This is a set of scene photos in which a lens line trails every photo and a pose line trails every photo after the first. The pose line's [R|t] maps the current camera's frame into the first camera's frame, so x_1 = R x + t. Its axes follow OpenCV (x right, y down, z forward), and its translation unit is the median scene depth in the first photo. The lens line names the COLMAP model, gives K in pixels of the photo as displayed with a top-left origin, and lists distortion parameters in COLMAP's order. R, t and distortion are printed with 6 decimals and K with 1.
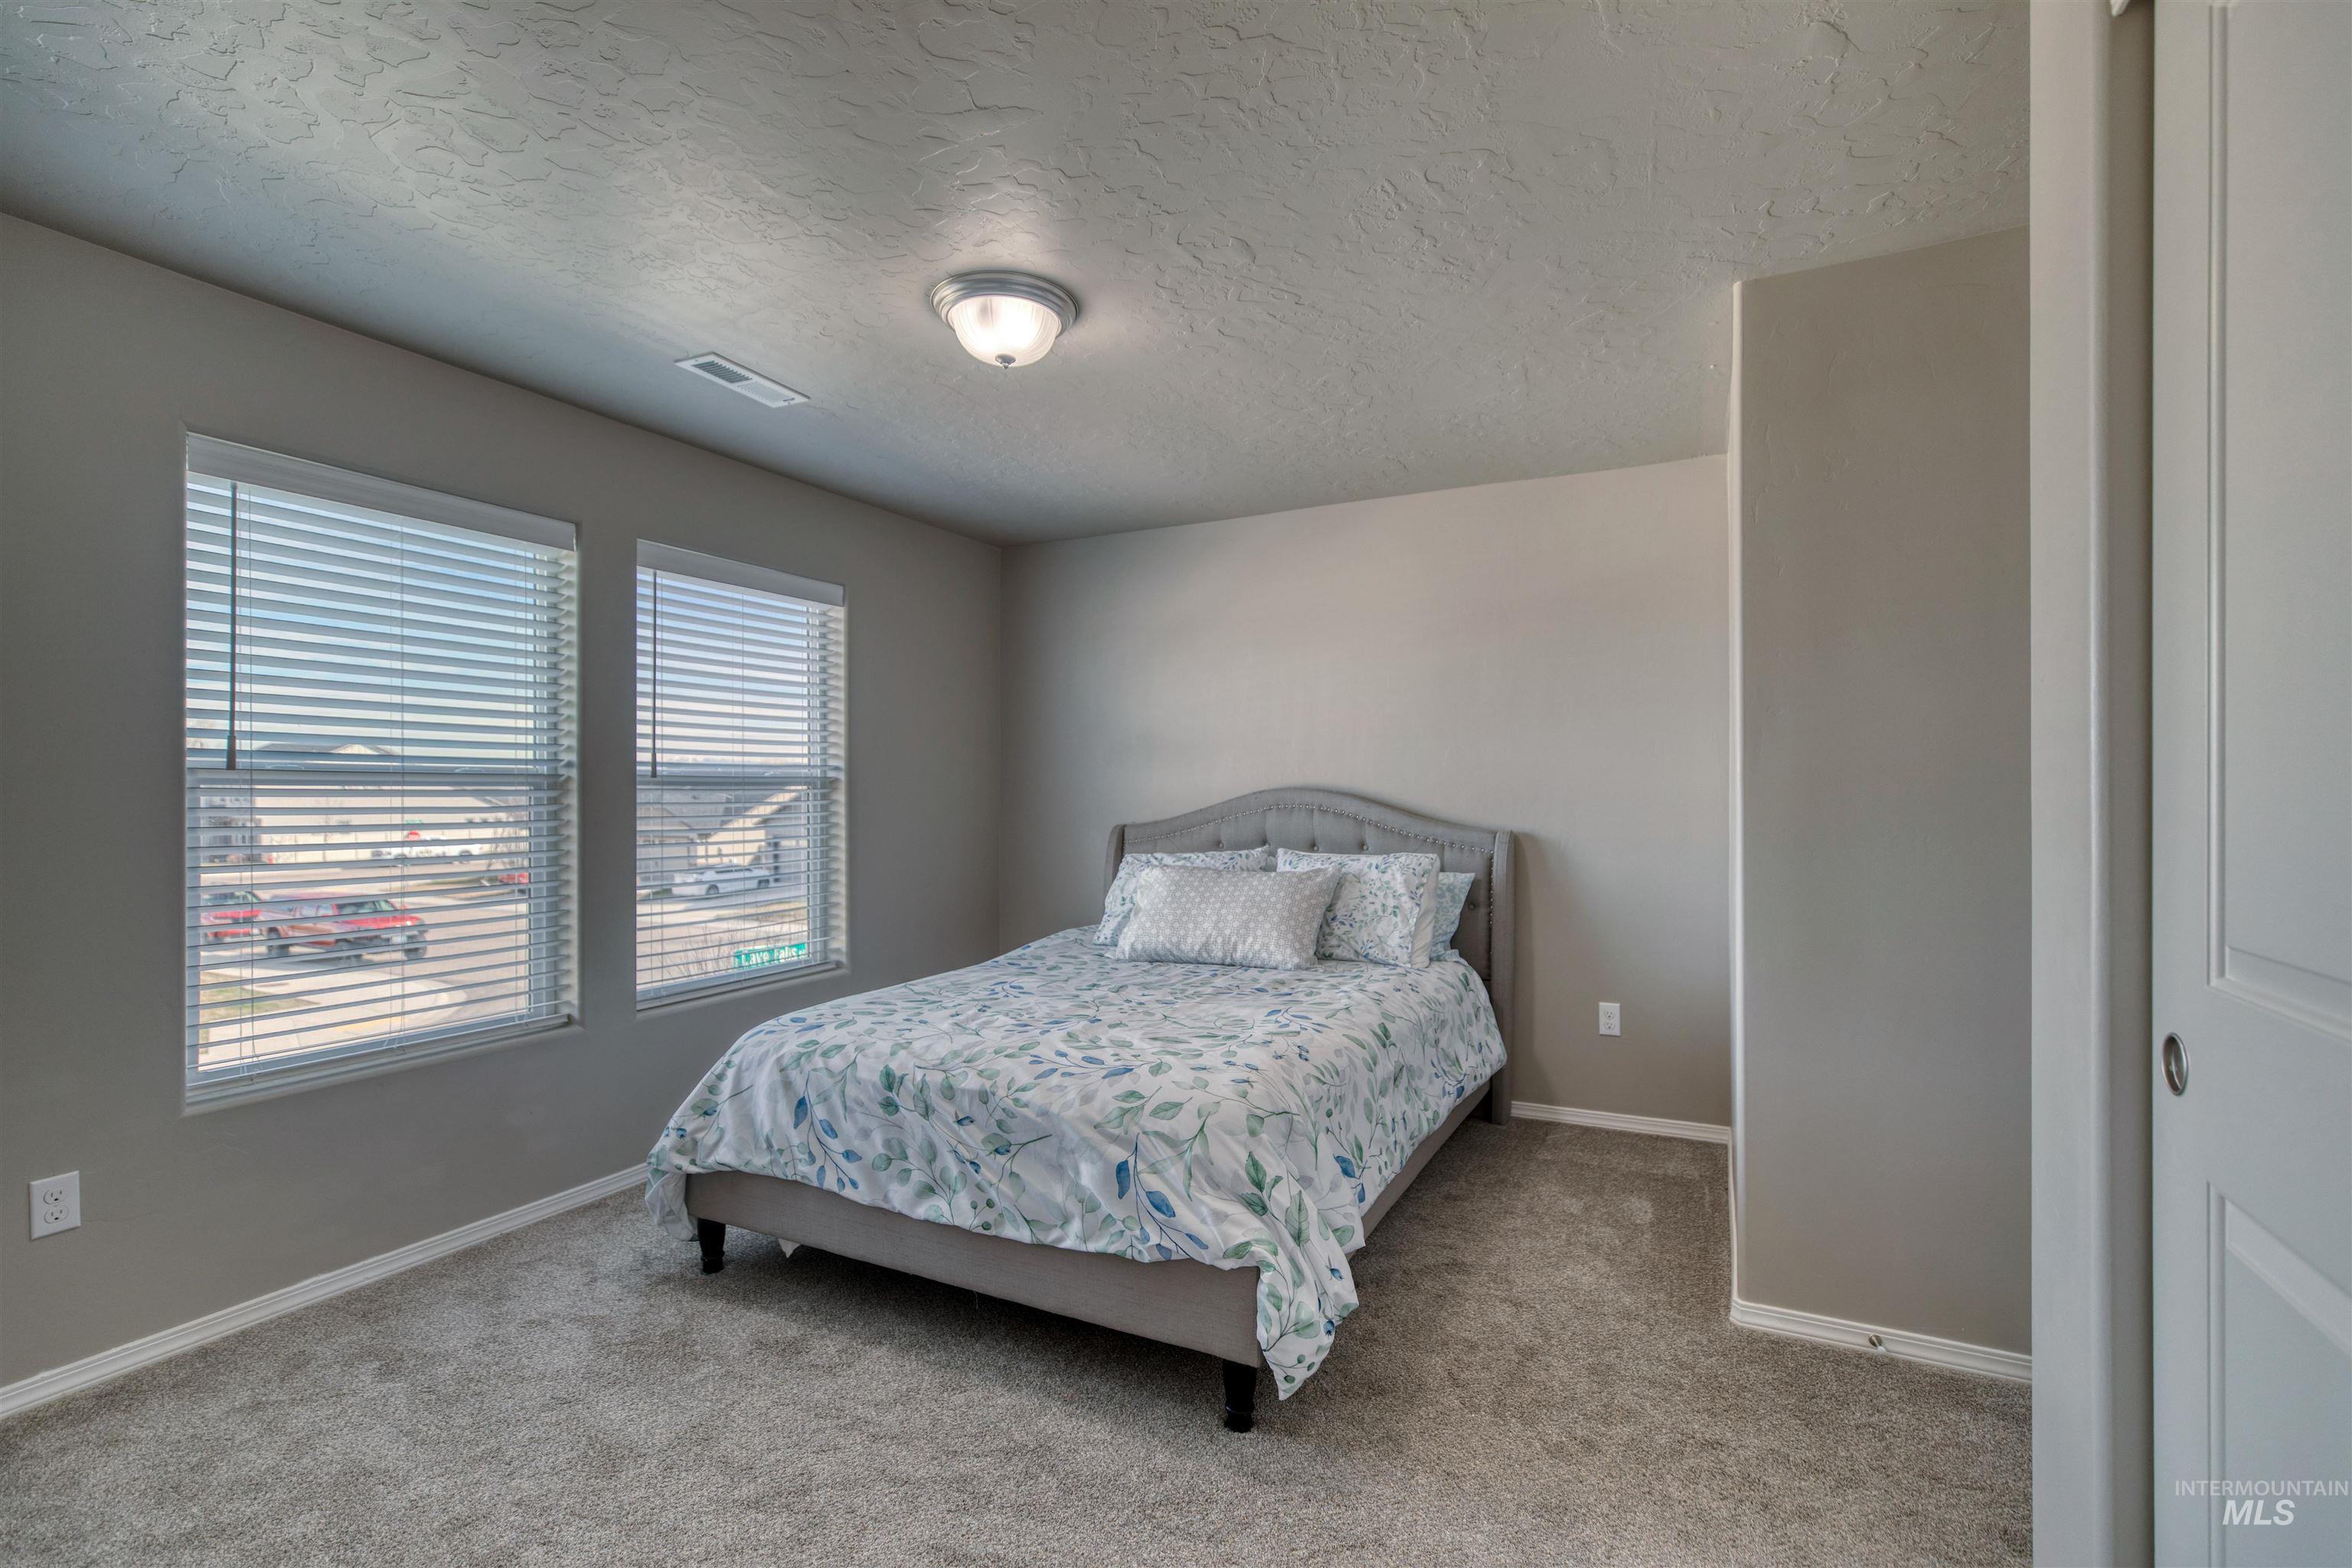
lens RADIAL K [[1046.0, 0, 1176.0], [0, 1046.0, 784.0], [0, 0, 1]] dist [0.001168, 0.000420]
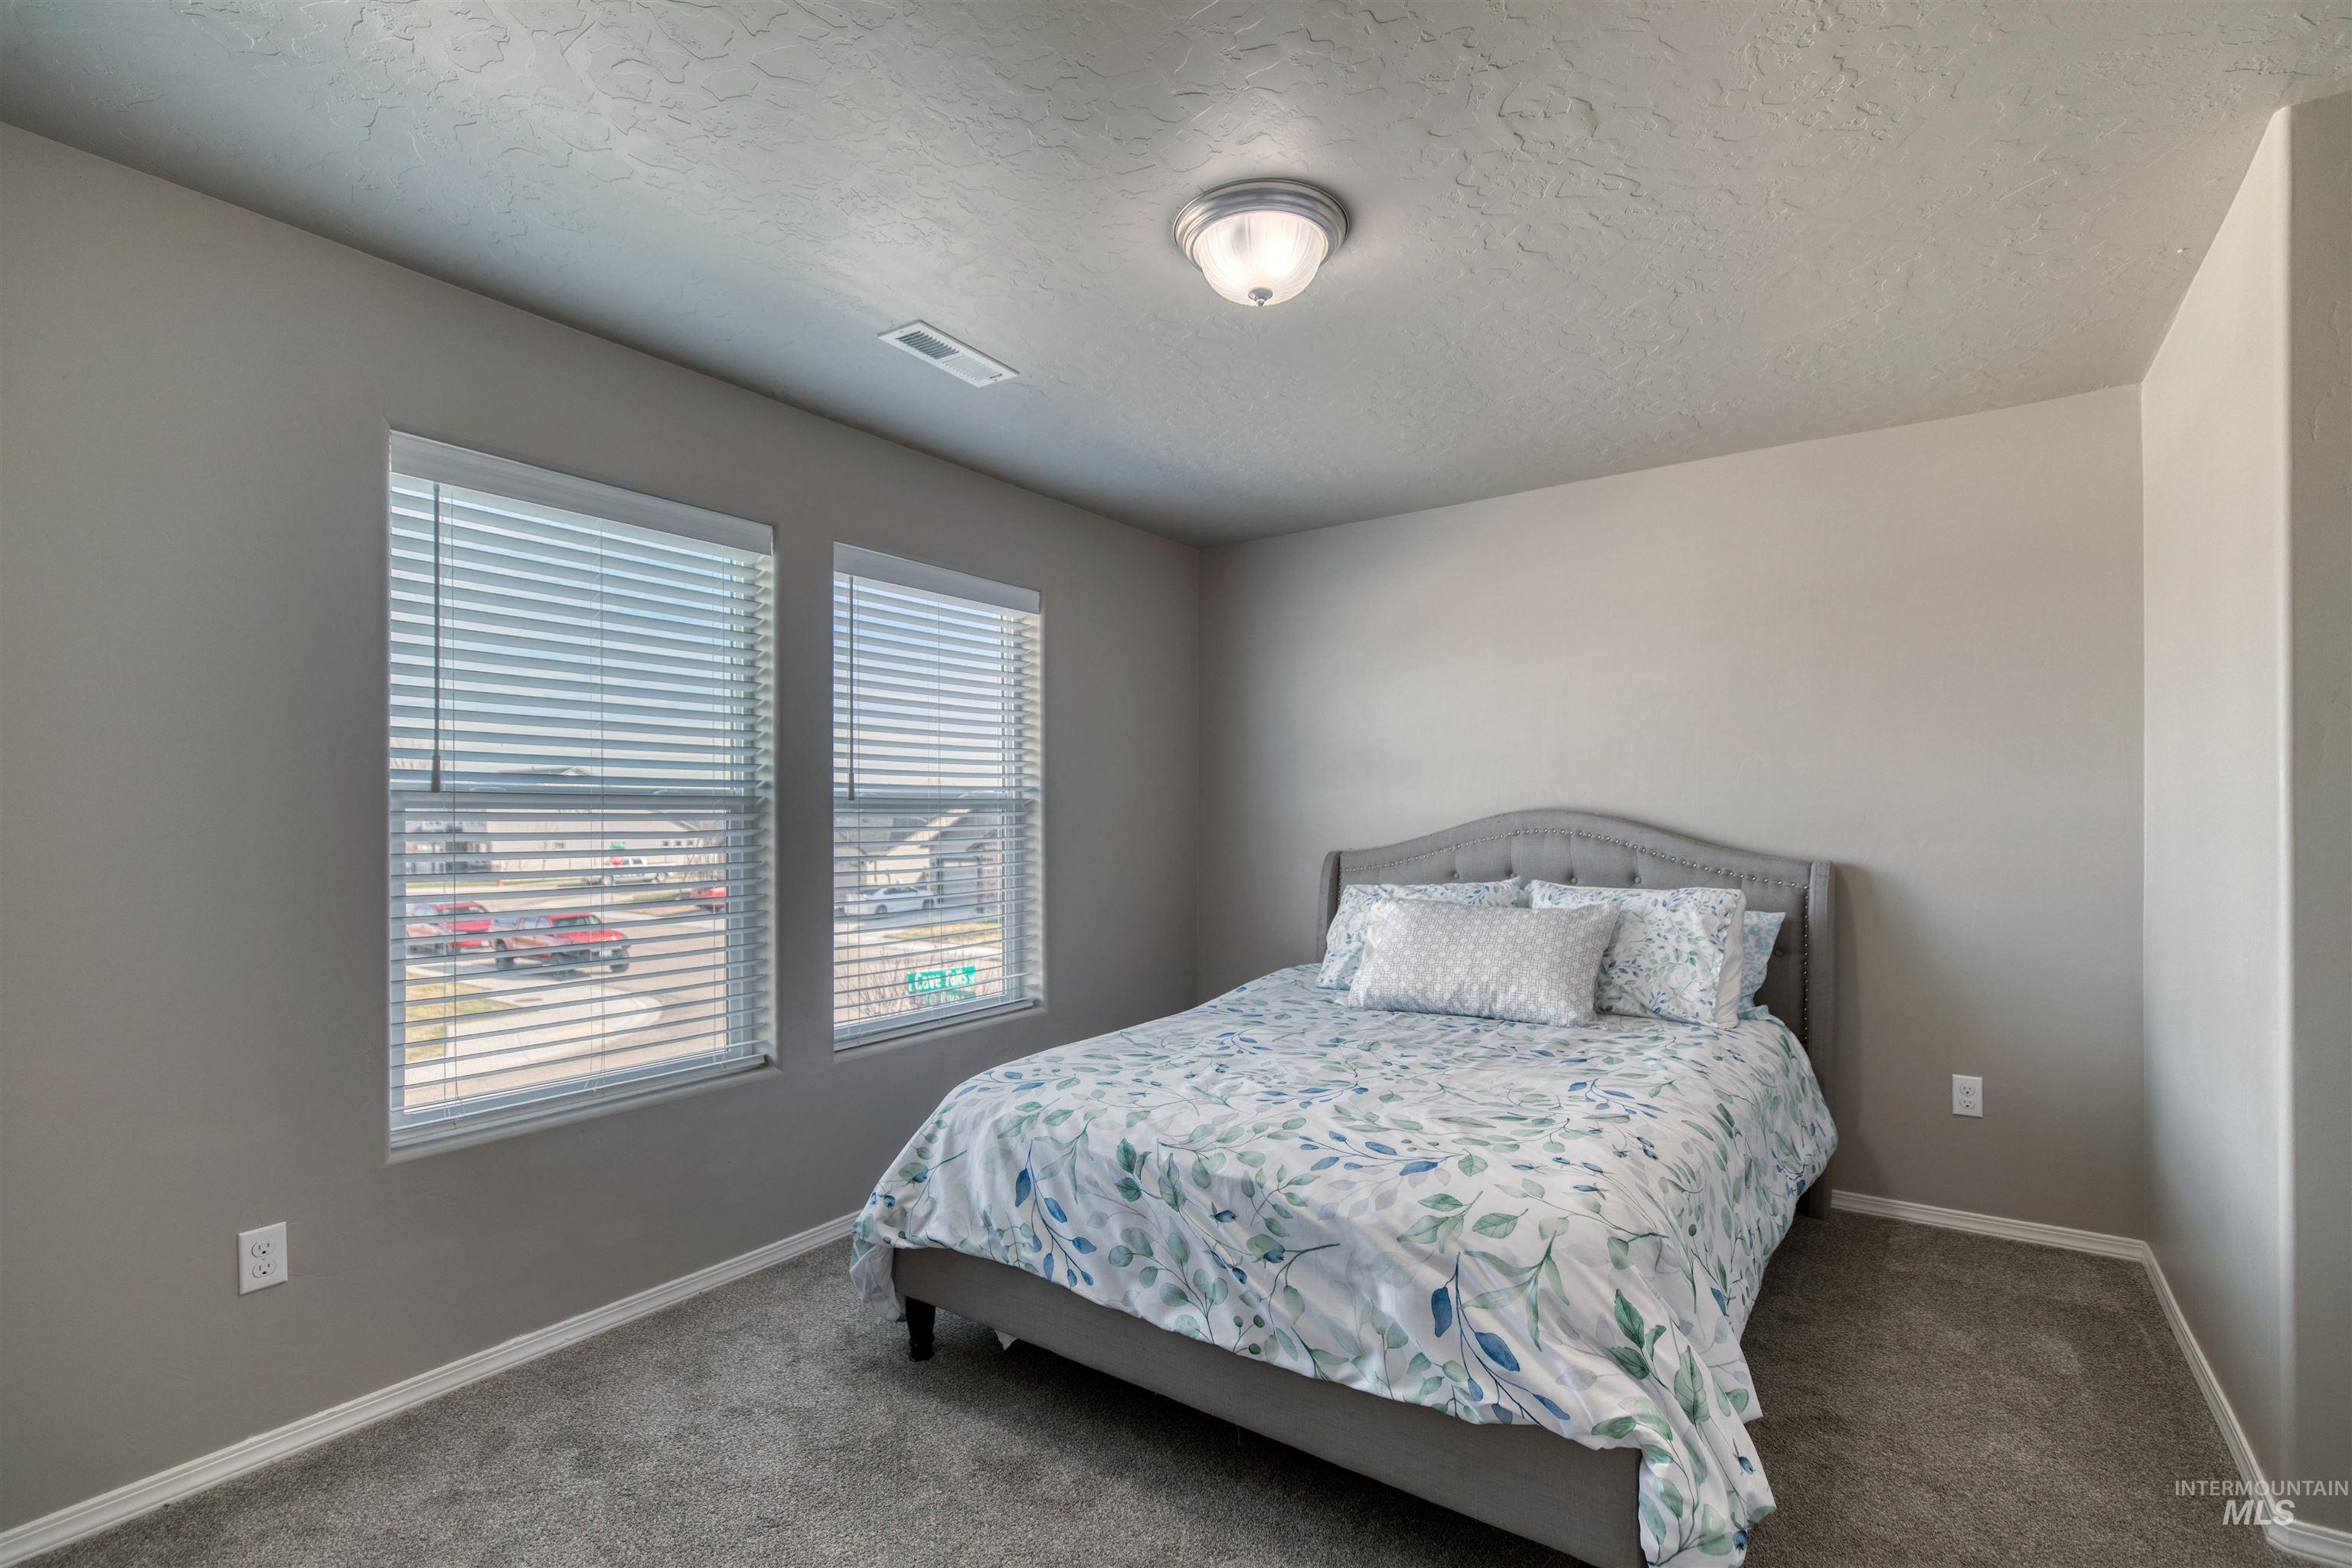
lens RADIAL K [[1056.9, 0, 1172.3], [0, 1056.9, 805.0], [0, 0, 1]] dist [0.000841, -0.000106]
pose [[0.989272, -0.002505, -0.146063, -0.098995], [0.002248, 0.999996, -0.001925, 0.001013], [0.146068, 0.001576, 0.989273, 0.142558]]
